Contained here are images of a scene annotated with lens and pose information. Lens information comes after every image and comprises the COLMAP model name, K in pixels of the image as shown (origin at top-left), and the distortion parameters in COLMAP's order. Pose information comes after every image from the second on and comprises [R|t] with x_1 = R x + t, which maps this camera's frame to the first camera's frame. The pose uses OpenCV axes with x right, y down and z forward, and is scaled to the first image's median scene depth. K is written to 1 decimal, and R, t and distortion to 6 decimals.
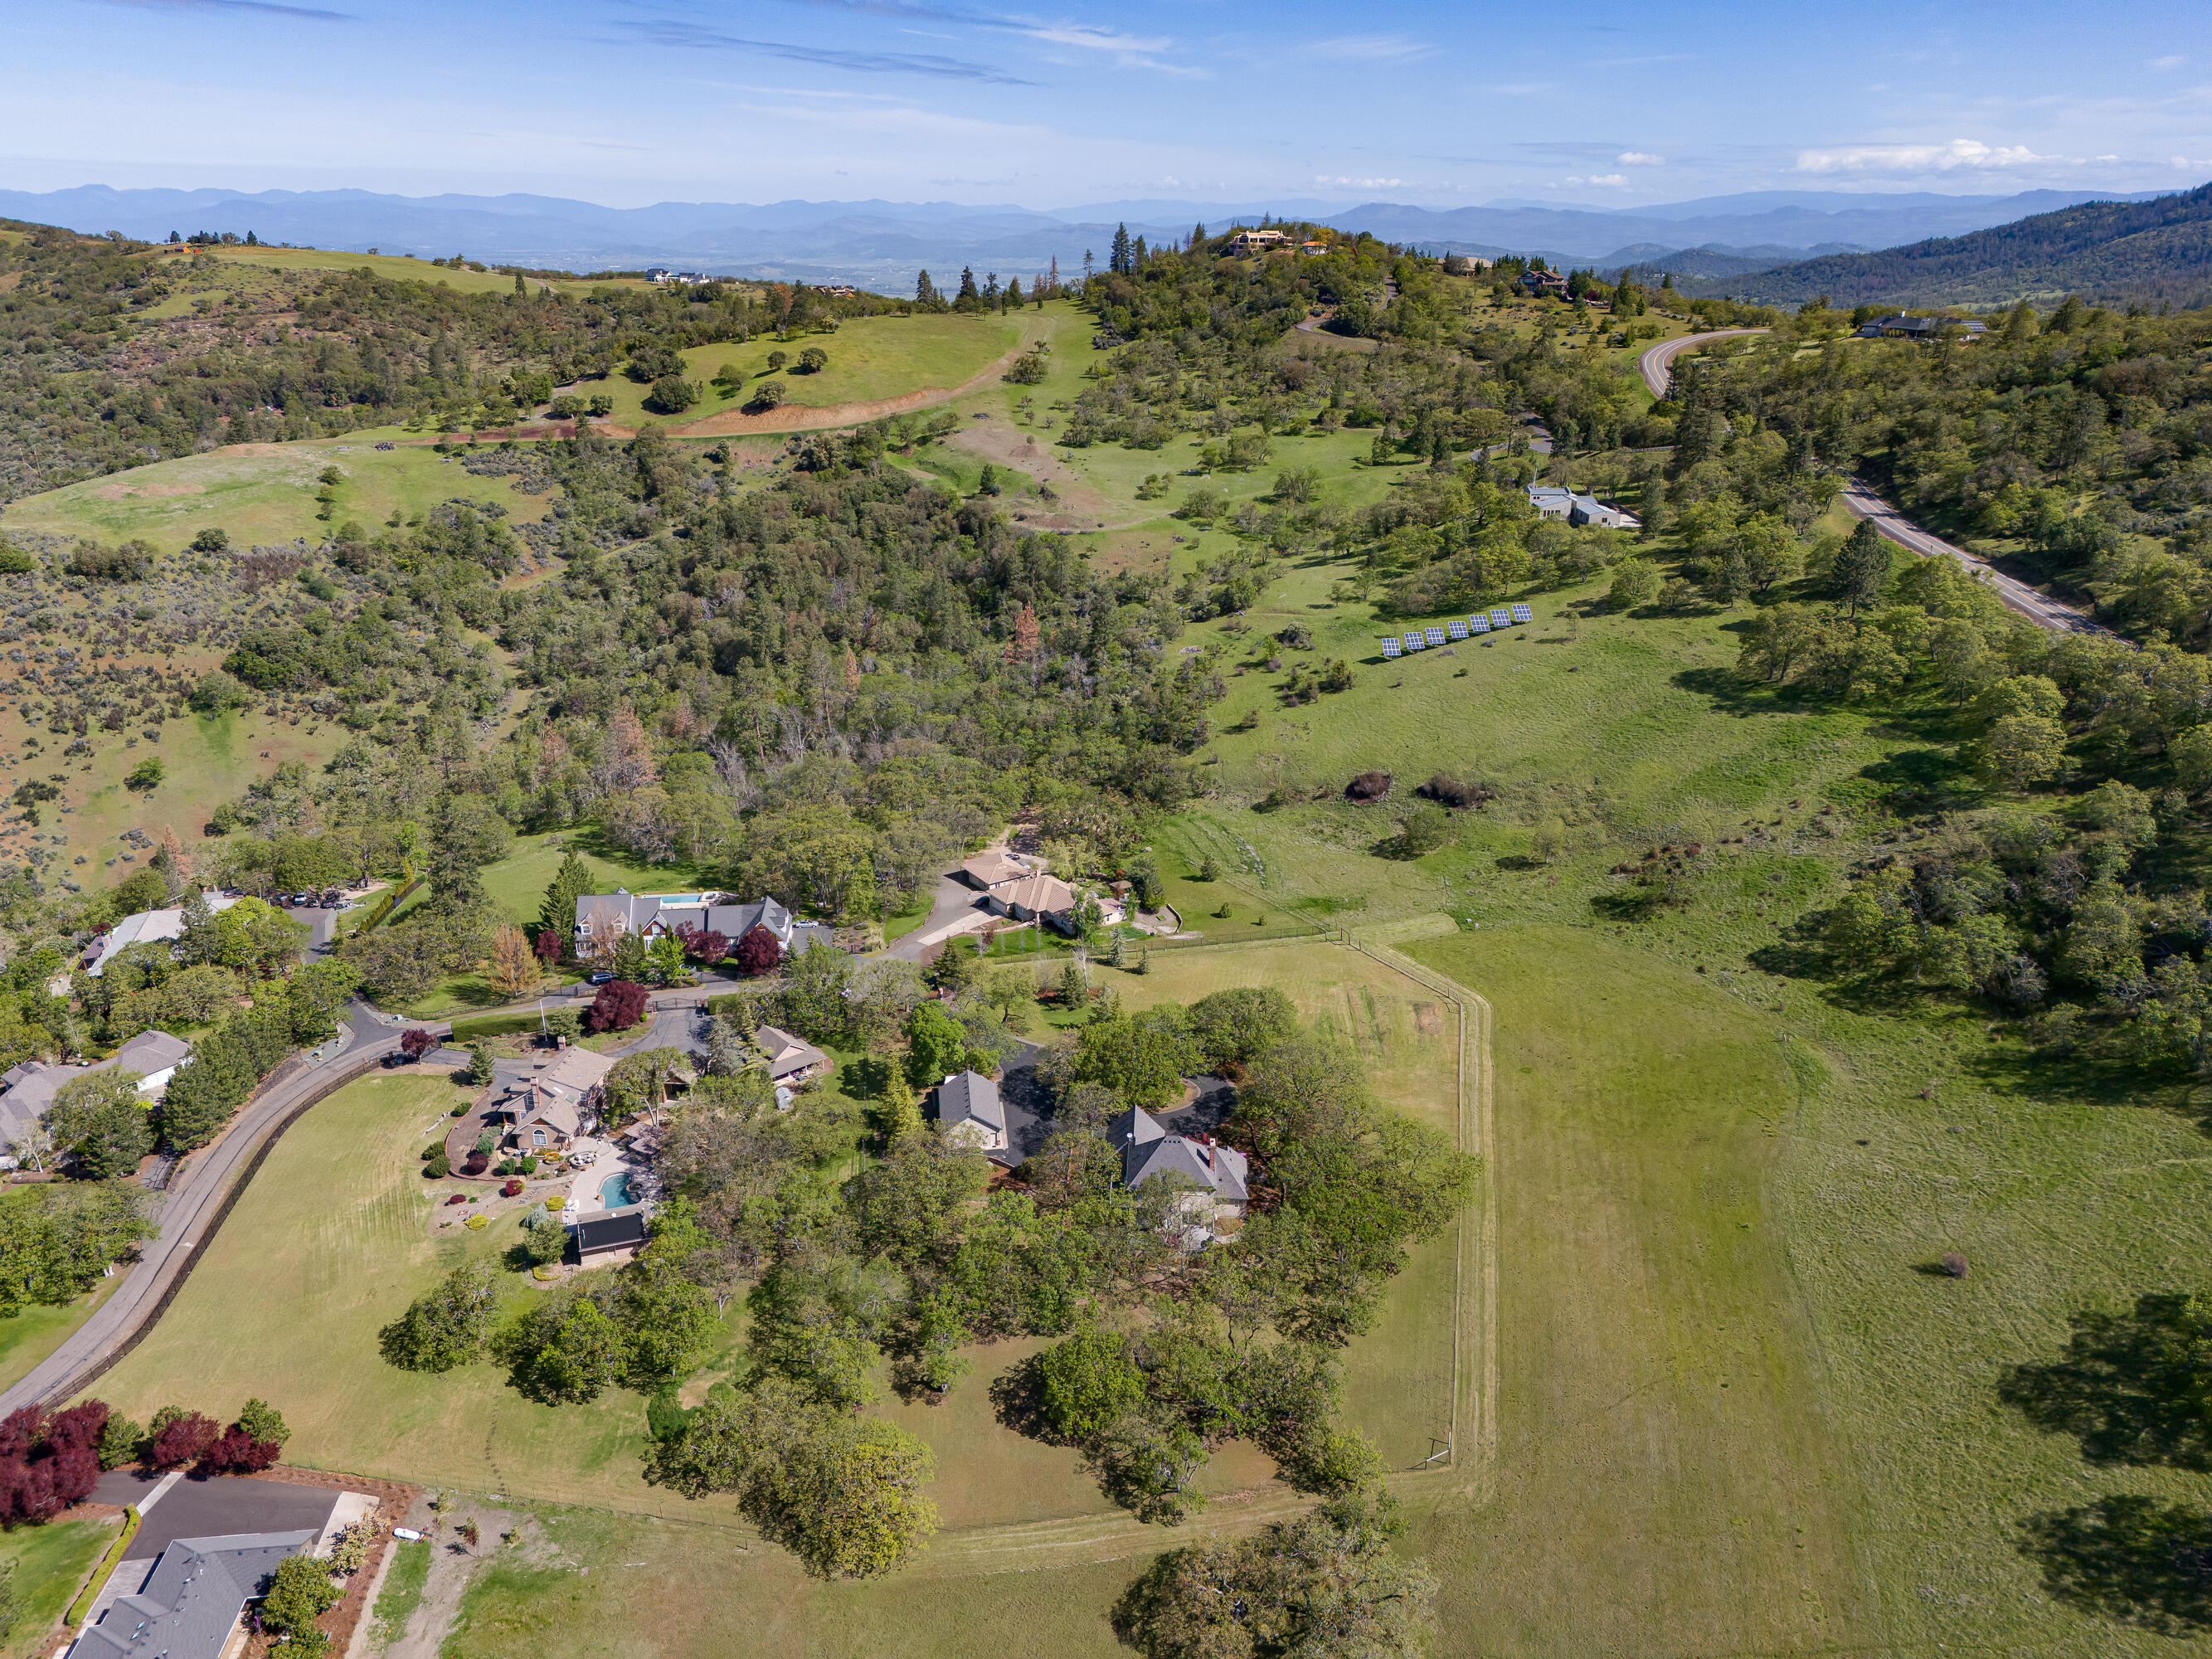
lens RADIAL K [[1608.2, 0, 1106.0], [0, 1608.2, 829.5], [0, 0, 1]] dist [0.102393, -0.125726]
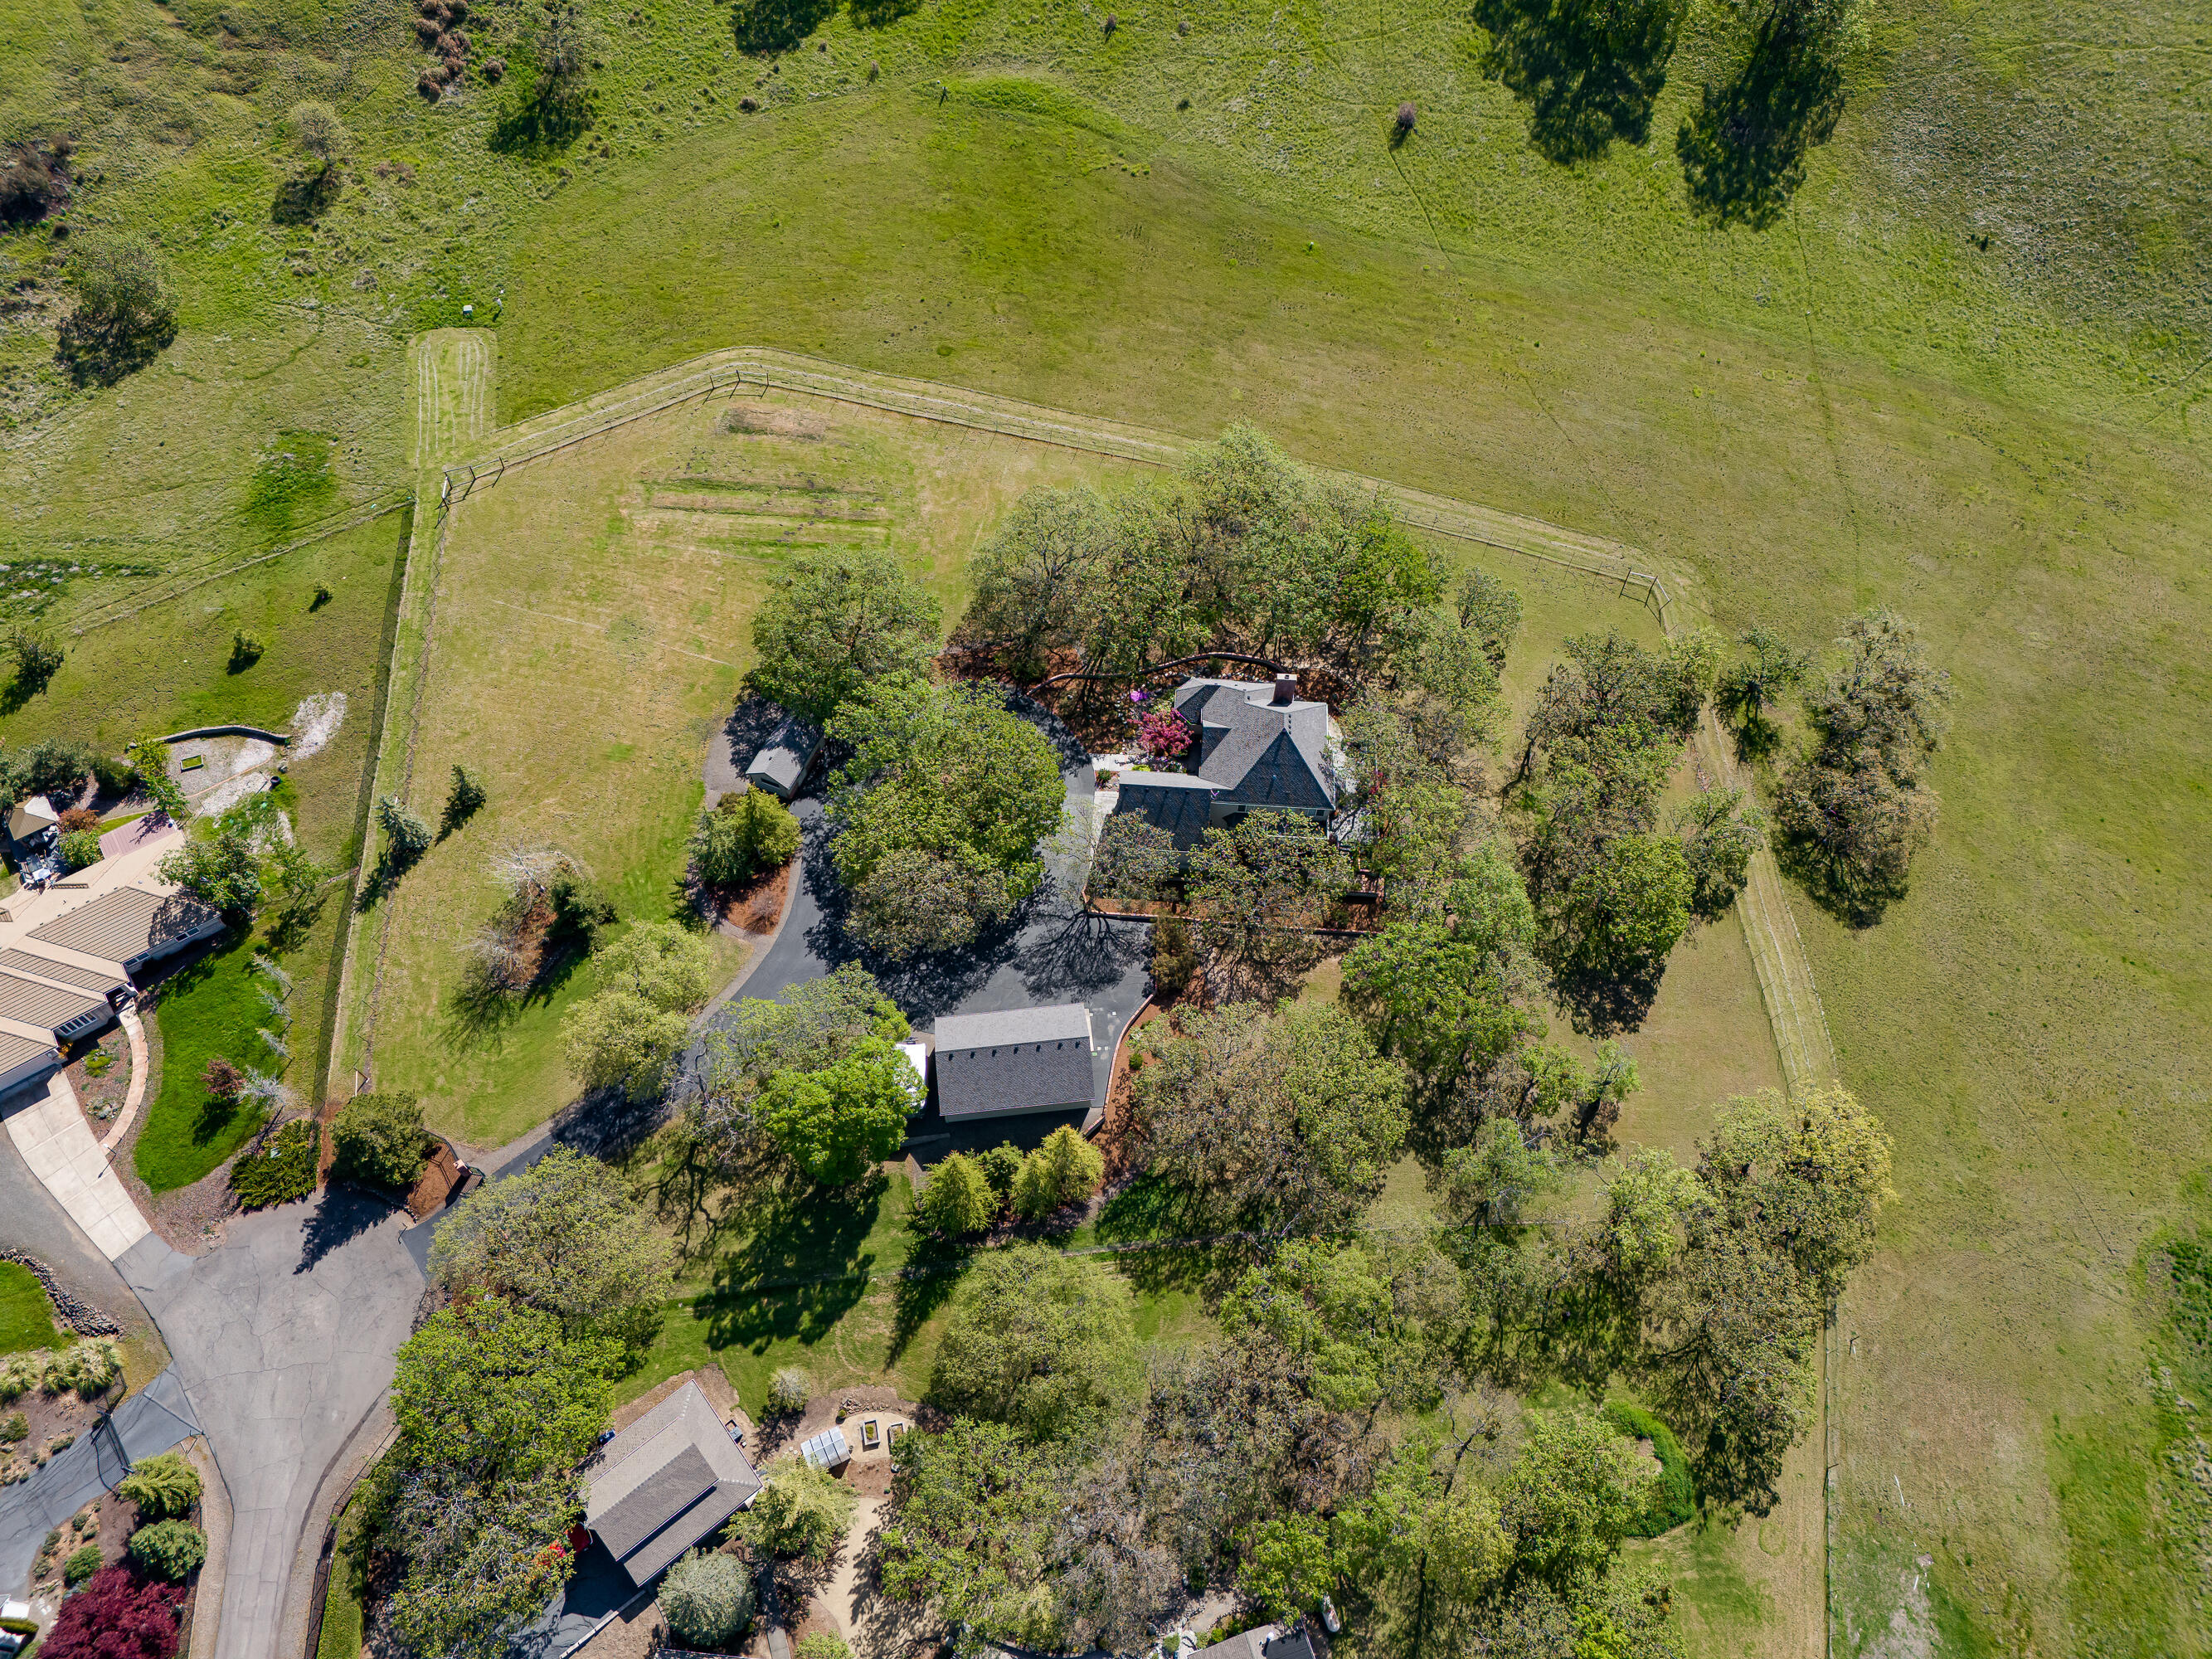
lens RADIAL K [[1612.9, 0, 1104.3], [0, 1612.9, 824.6], [0, 0, 1]] dist [0.075212, -0.071952]
pose [[0.011930, -0.851812, 0.523712, -0.147015], [0.334716, 0.496936, 0.800637, -0.148770], [-0.942243, 0.165743, 0.291044, 0.370553]]
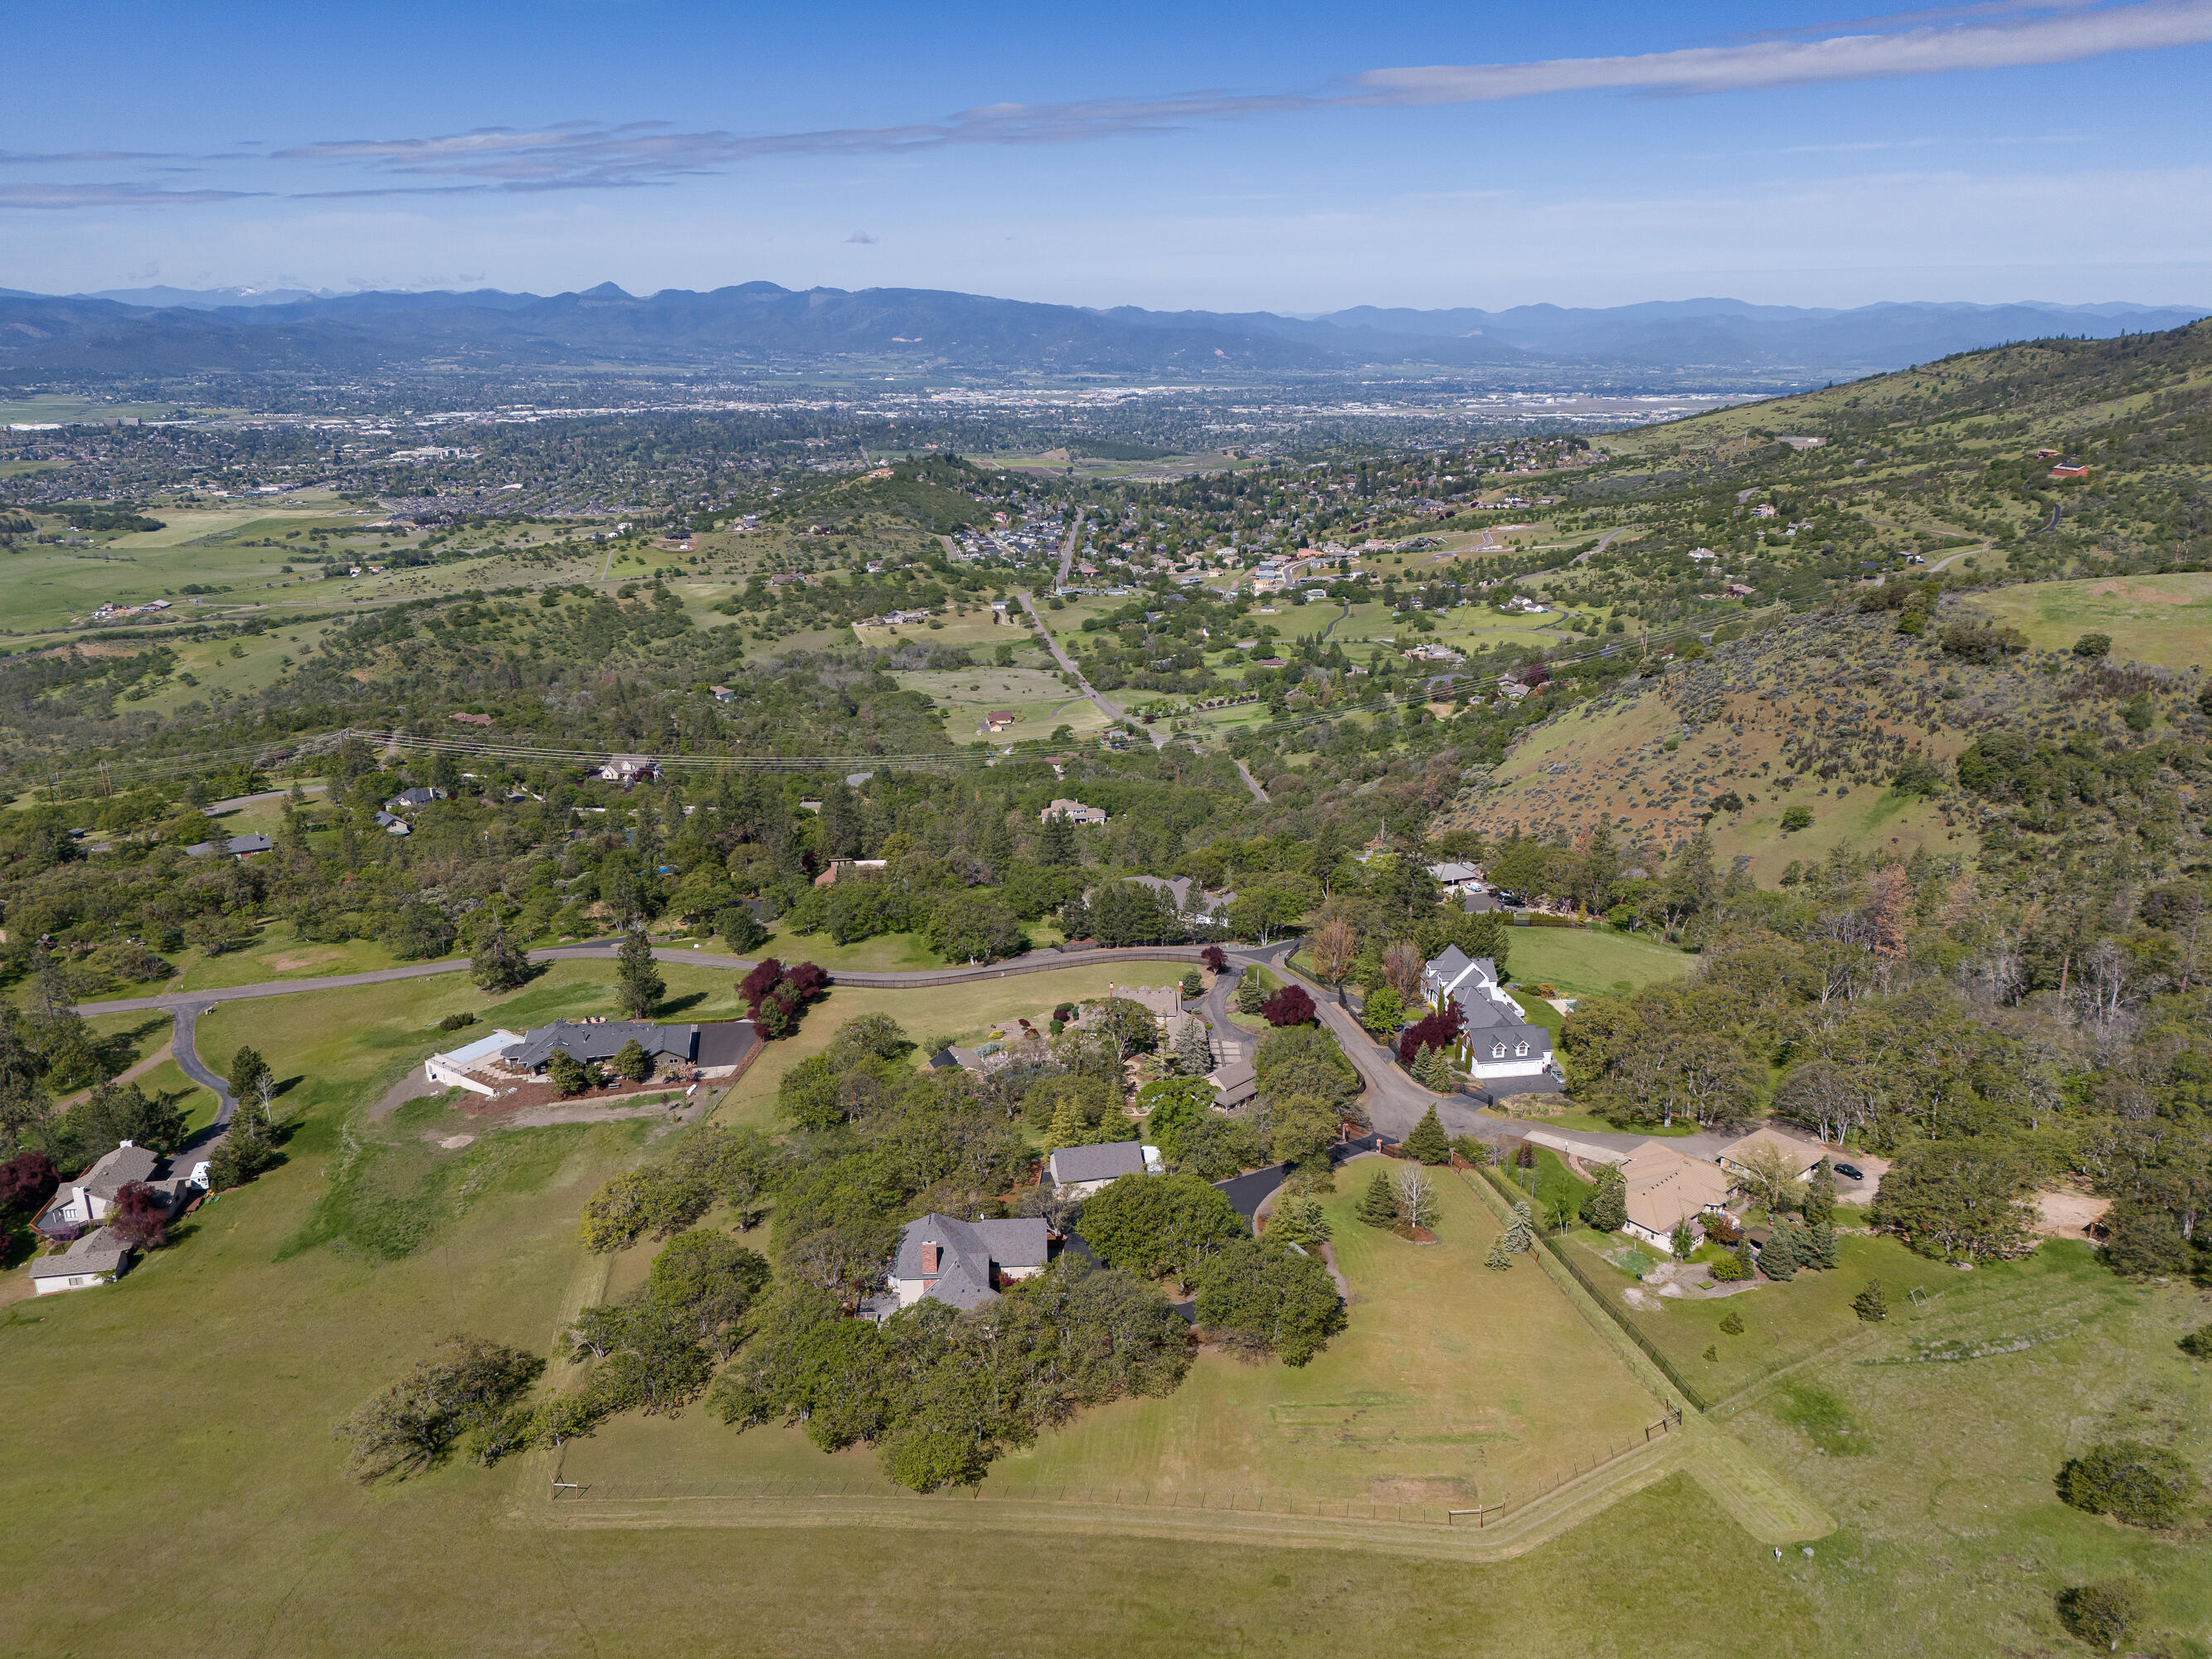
lens RADIAL K [[1612.9, 0, 1104.3], [0, 1612.9, 824.6], [0, 0, 1]] dist [0.075212, -0.071952]
pose [[0.089905, 0.293165, -0.951825, 0.381545], [-0.353676, 0.902804, 0.244660, -0.124720], [0.931037, 0.314642, 0.184852, 0.353343]]
